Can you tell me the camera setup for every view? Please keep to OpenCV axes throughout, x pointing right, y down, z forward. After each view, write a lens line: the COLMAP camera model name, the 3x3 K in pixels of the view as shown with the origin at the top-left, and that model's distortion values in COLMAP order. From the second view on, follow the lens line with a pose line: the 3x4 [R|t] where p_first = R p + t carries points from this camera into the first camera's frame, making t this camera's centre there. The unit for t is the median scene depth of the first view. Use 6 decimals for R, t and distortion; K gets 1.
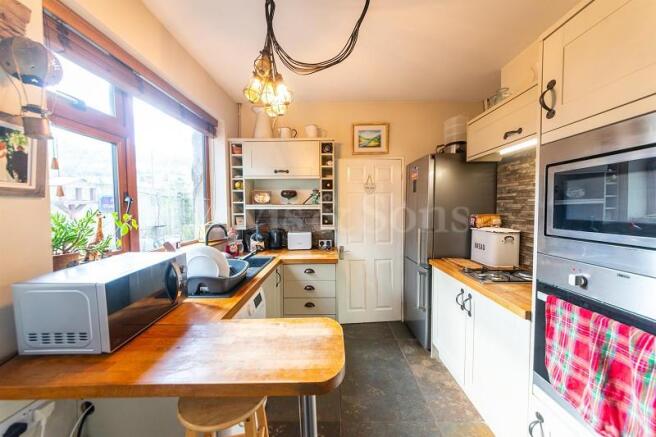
lens RADIAL K [[227.9, 0, 328.5], [0, 227.9, 217.5], [0, 0, 1]] dist [-0.003059, -0.000752]
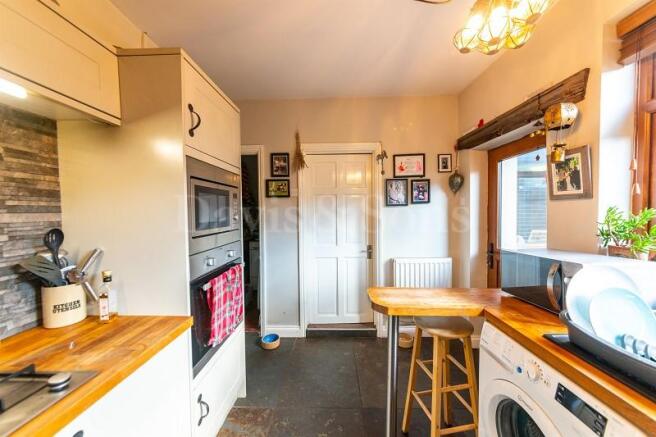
lens RADIAL K [[227.9, 0, 328.1], [0, 227.9, 216.1], [0, 0, 1]] dist [-0.003059, -0.000752]
pose [[-0.999750, 0.017748, 0.013584, 0.117933], [0.018633, 0.997507, 0.068067, -0.040532], [-0.012342, 0.068303, -0.997588, 0.935643]]
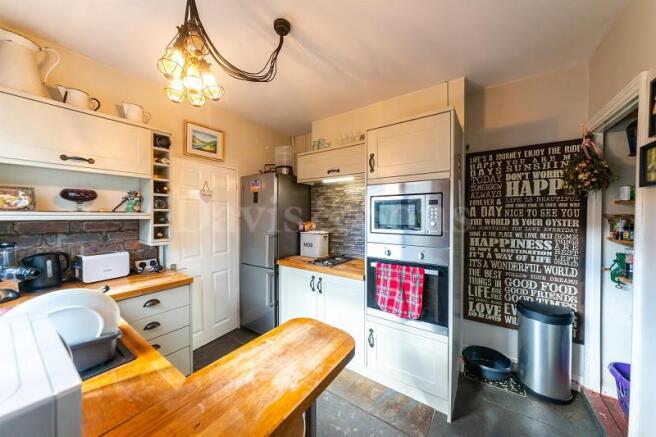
lens RADIAL K [[227.9, 0, 329.0], [0, 227.9, 217.1], [0, 0, 1]] dist [-0.003059, -0.000752]
pose [[0.560098, -0.002831, 0.828421, -0.366957], [0.030566, 0.999384, -0.017251, -0.012883], [-0.827862, 0.034984, 0.559840, 0.095555]]
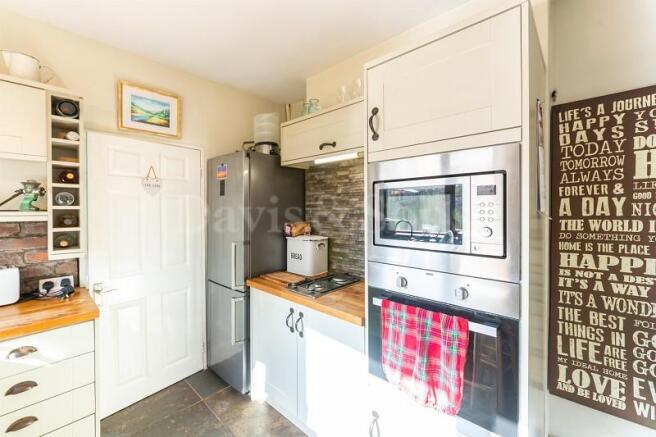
lens RADIAL K [[270.9, 0, 329.2], [0, 270.9, 210.4], [0, 0, 1]] dist [-0.008107, 0.001749]
pose [[0.663232, -0.000784, 0.748413, -0.076827], [0.031116, 0.999164, -0.026527, -0.026706], [-0.747767, 0.040881, 0.662702, 0.126351]]
